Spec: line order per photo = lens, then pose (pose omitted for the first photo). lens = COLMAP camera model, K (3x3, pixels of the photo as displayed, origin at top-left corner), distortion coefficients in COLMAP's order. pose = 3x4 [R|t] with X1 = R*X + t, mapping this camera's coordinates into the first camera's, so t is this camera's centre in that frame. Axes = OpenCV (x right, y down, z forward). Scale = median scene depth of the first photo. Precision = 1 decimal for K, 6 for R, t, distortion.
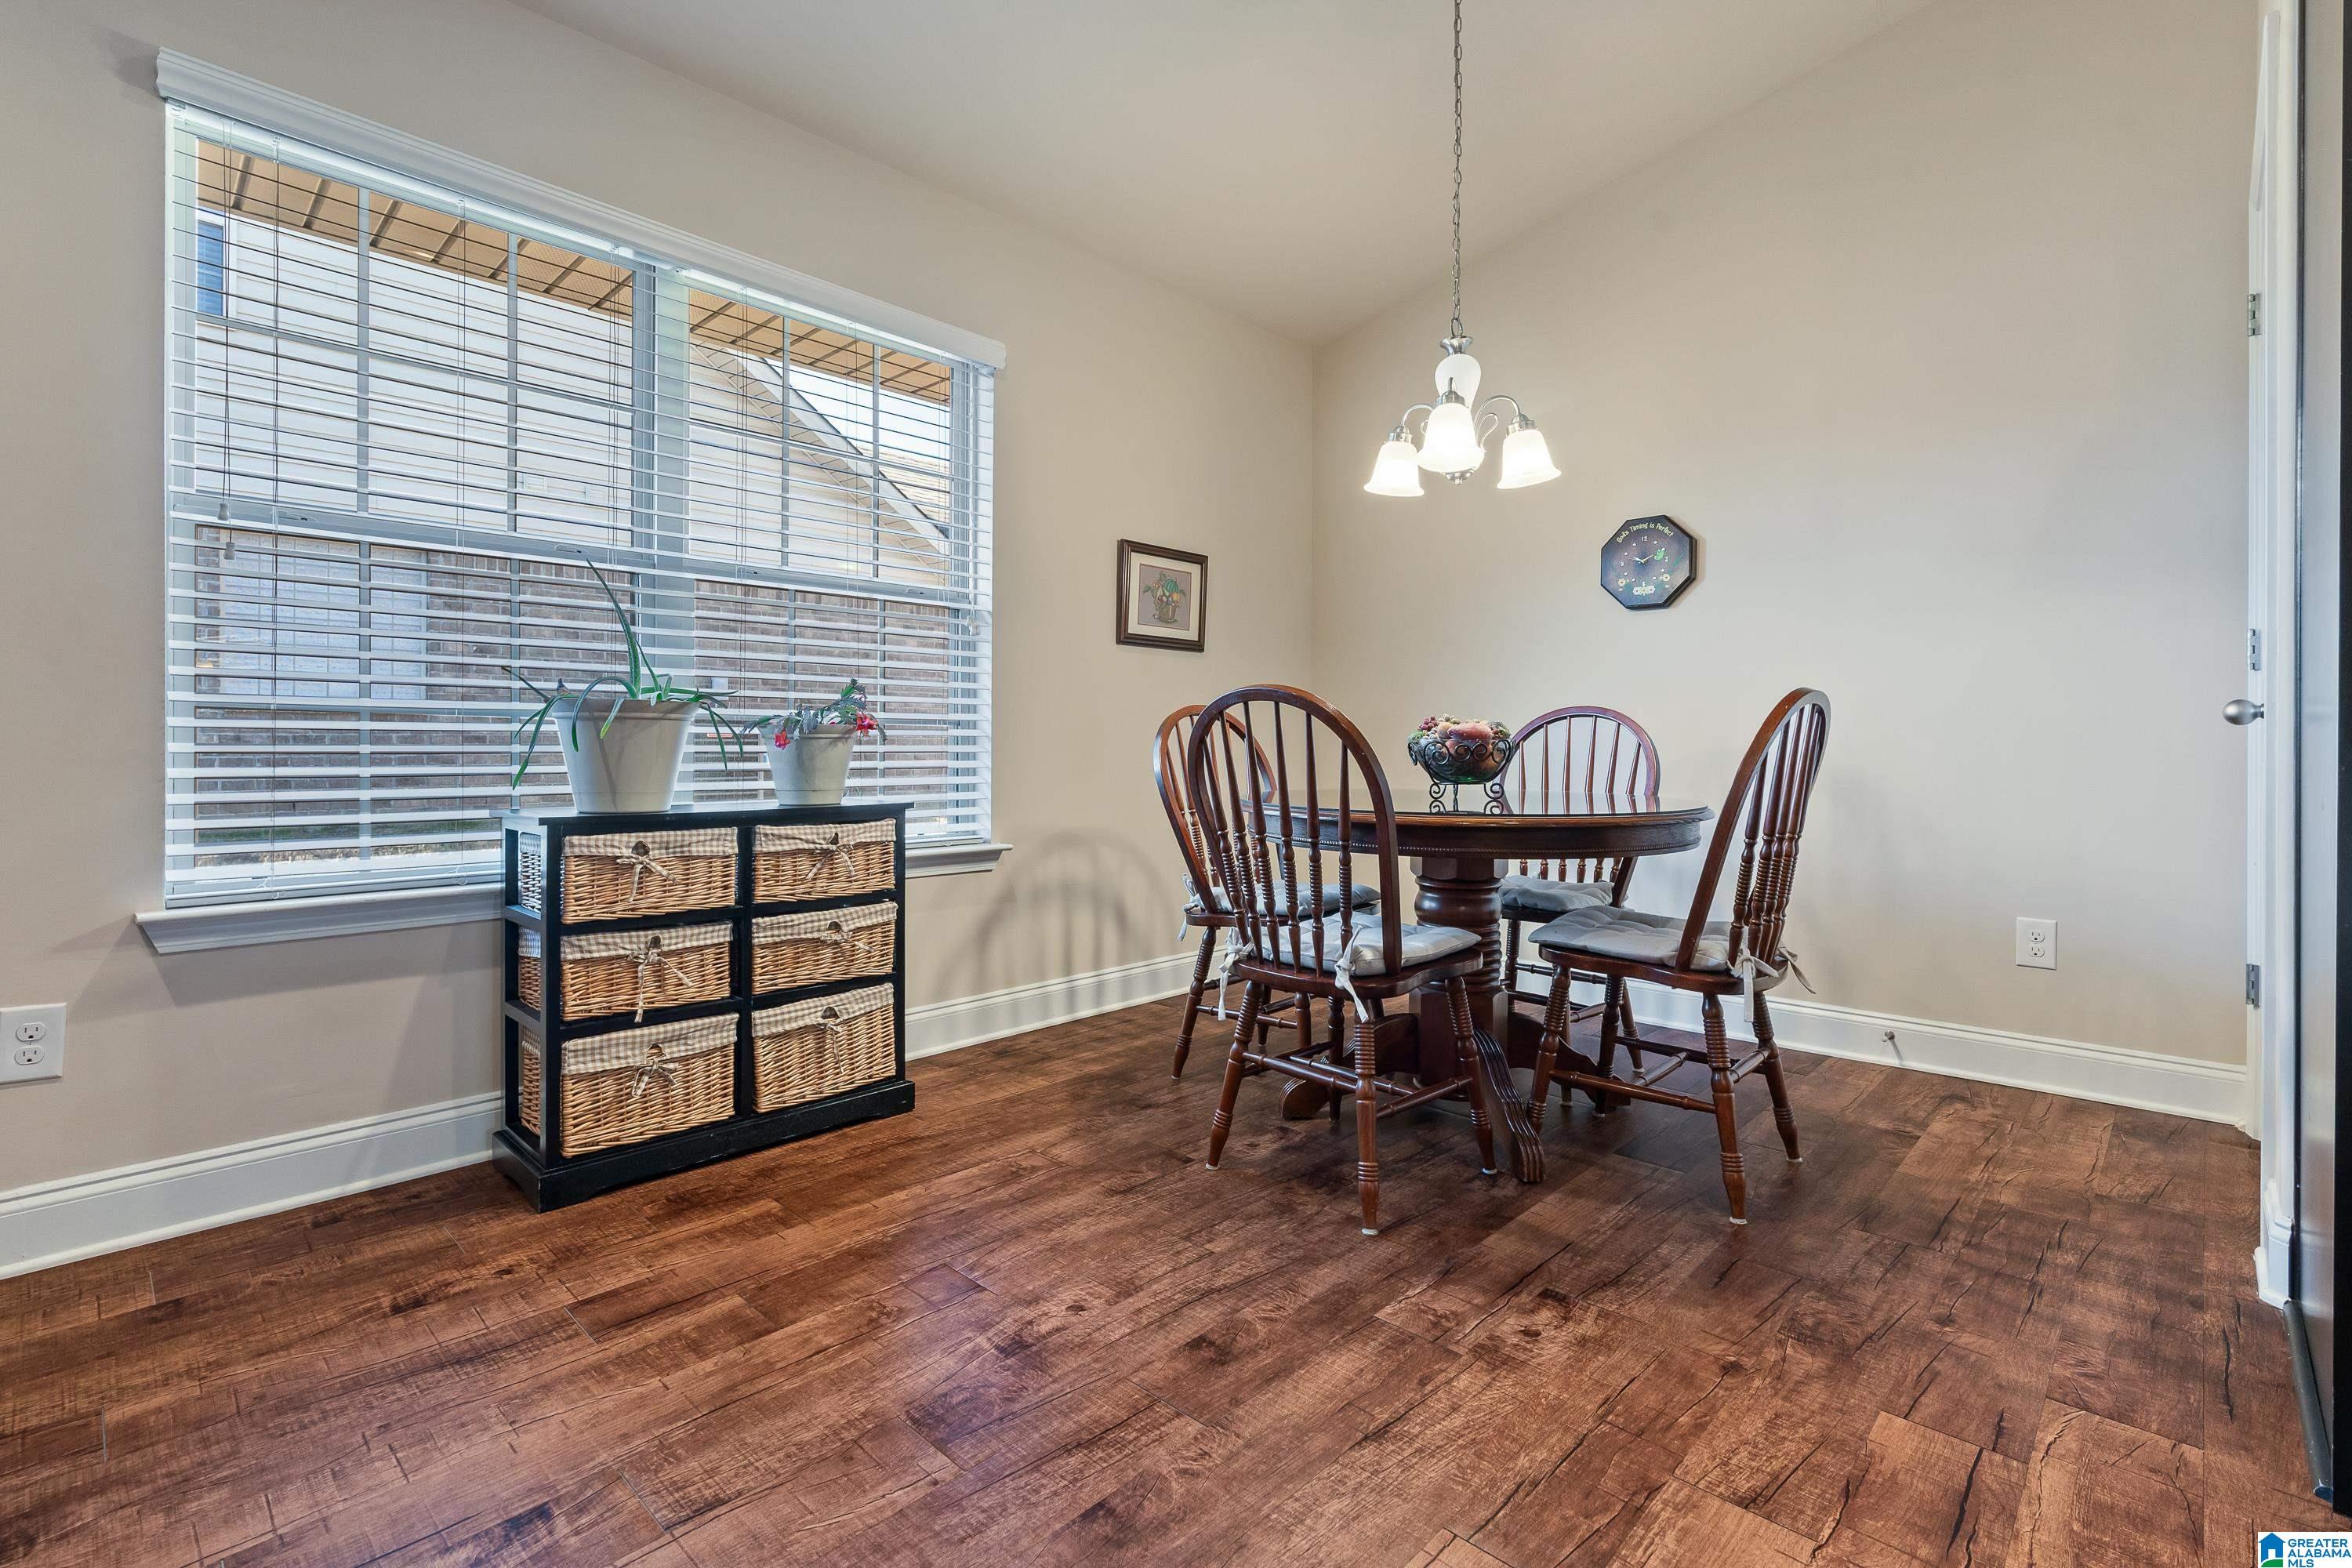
lens RADIAL K [[1069.2, 0, 1154.2], [0, 1069.2, 749.9], [0, 0, 1]] dist [-0.007015, 0.003006]
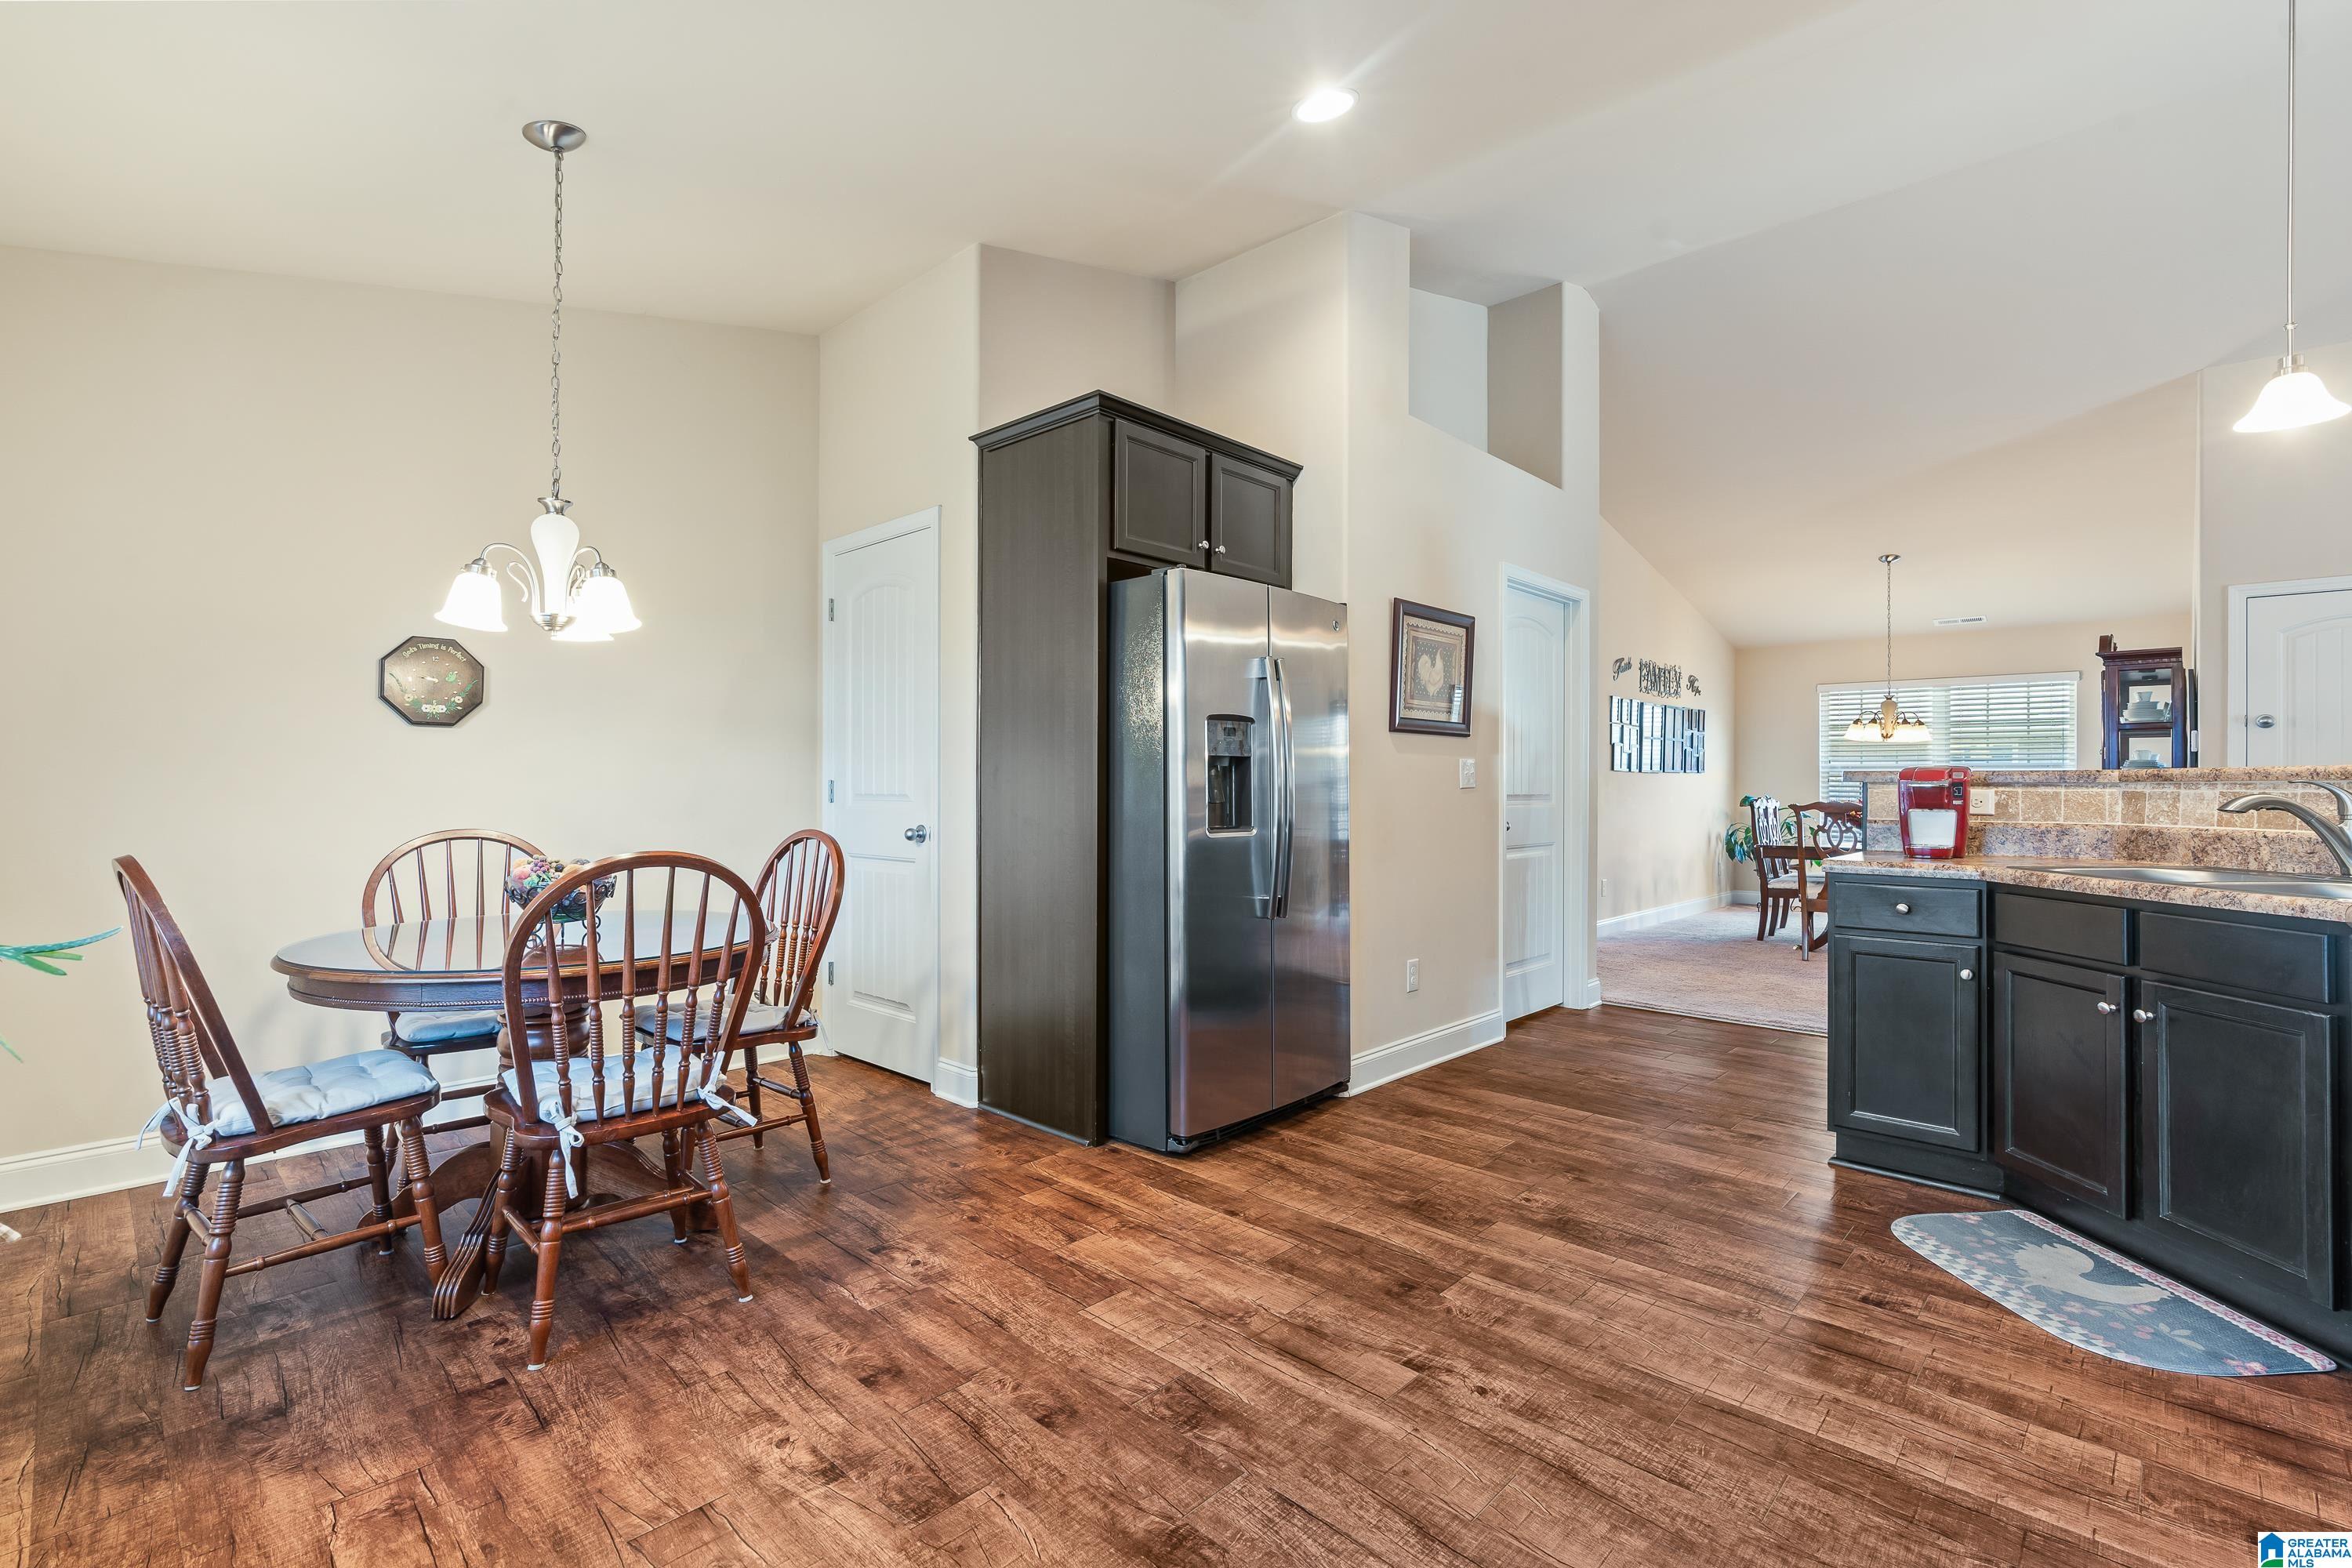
lens RADIAL K [[1069.2, 0, 1178.6], [0, 1069.2, 771.9], [0, 0, 1]] dist [-0.007015, 0.003006]
pose [[-0.026508, 0.011924, 0.999577, -0.943856], [-0.001558, 0.999927, -0.011970, -0.123176], [-0.999647, -0.001875, -0.026487, 0.494296]]
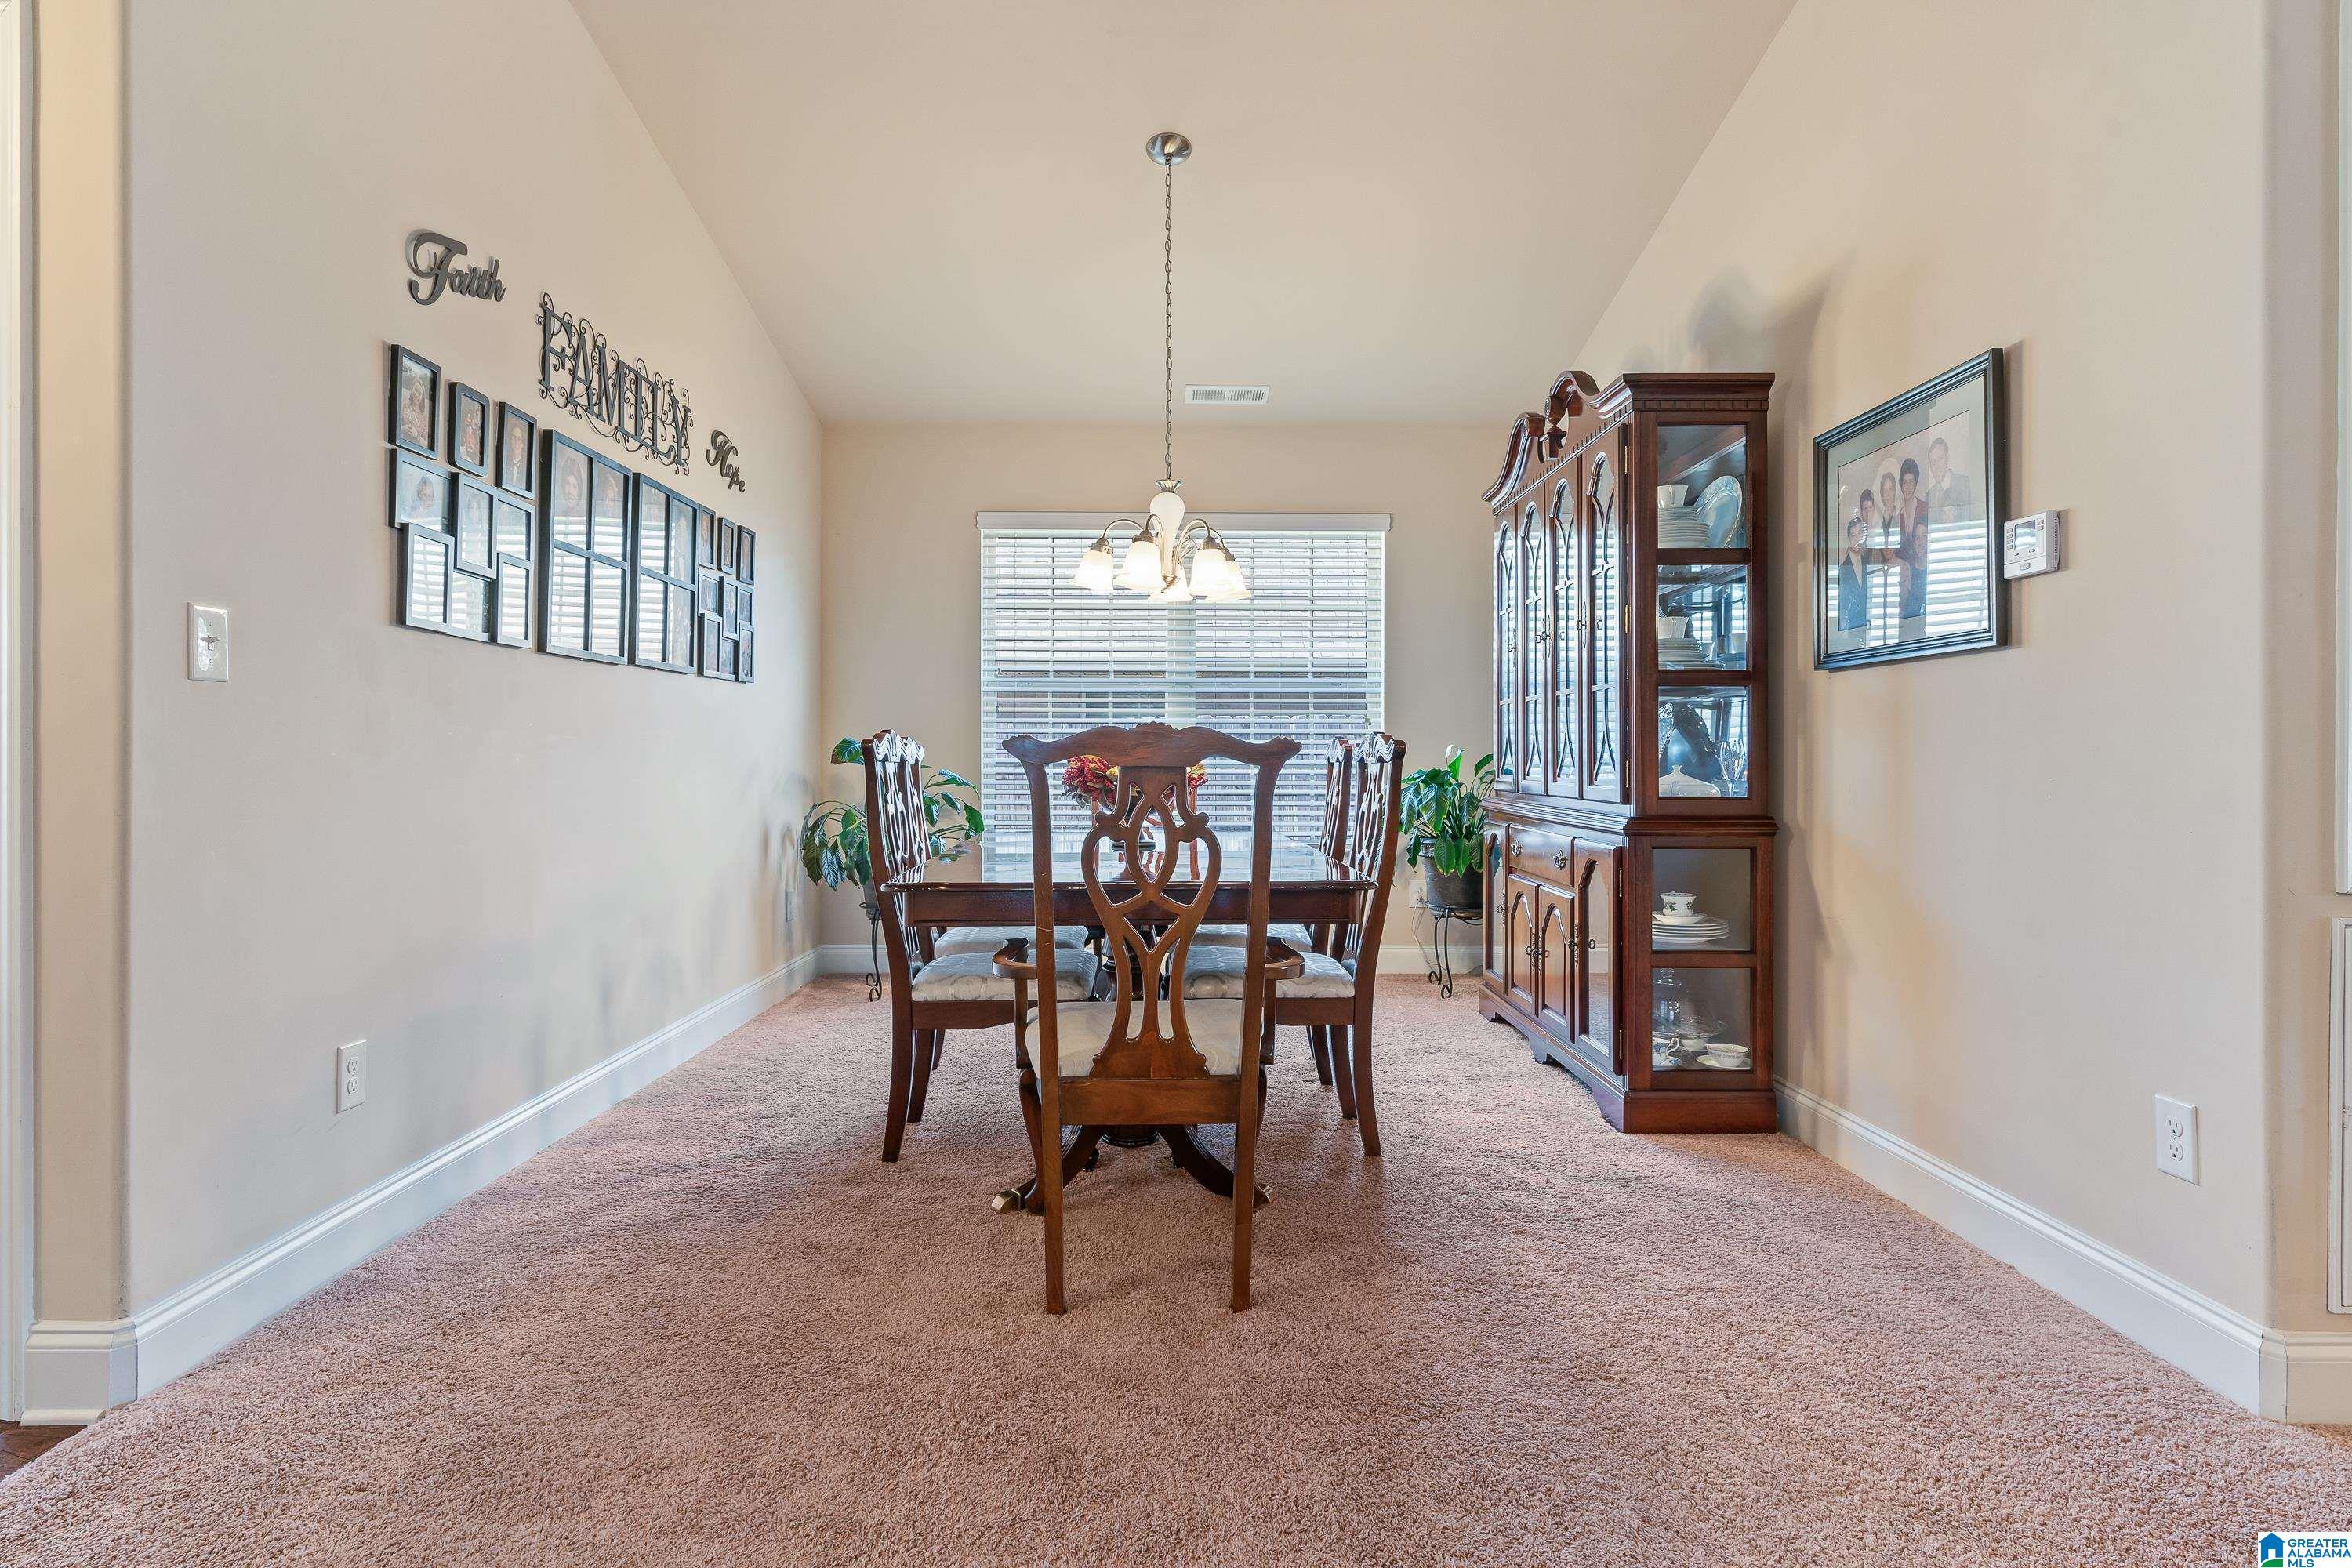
lens RADIAL K [[1253.9, 0, 1182.5], [0, 1253.9, 766.8], [0, 0, 1]] dist [-0.000433, 0.004327]
pose [[-0.709206, -0.008097, 0.704955, 1.519227], [0.001611, 0.999913, 0.013106, -0.054726], [-0.705000, 0.010431, -0.709131, -0.870889]]
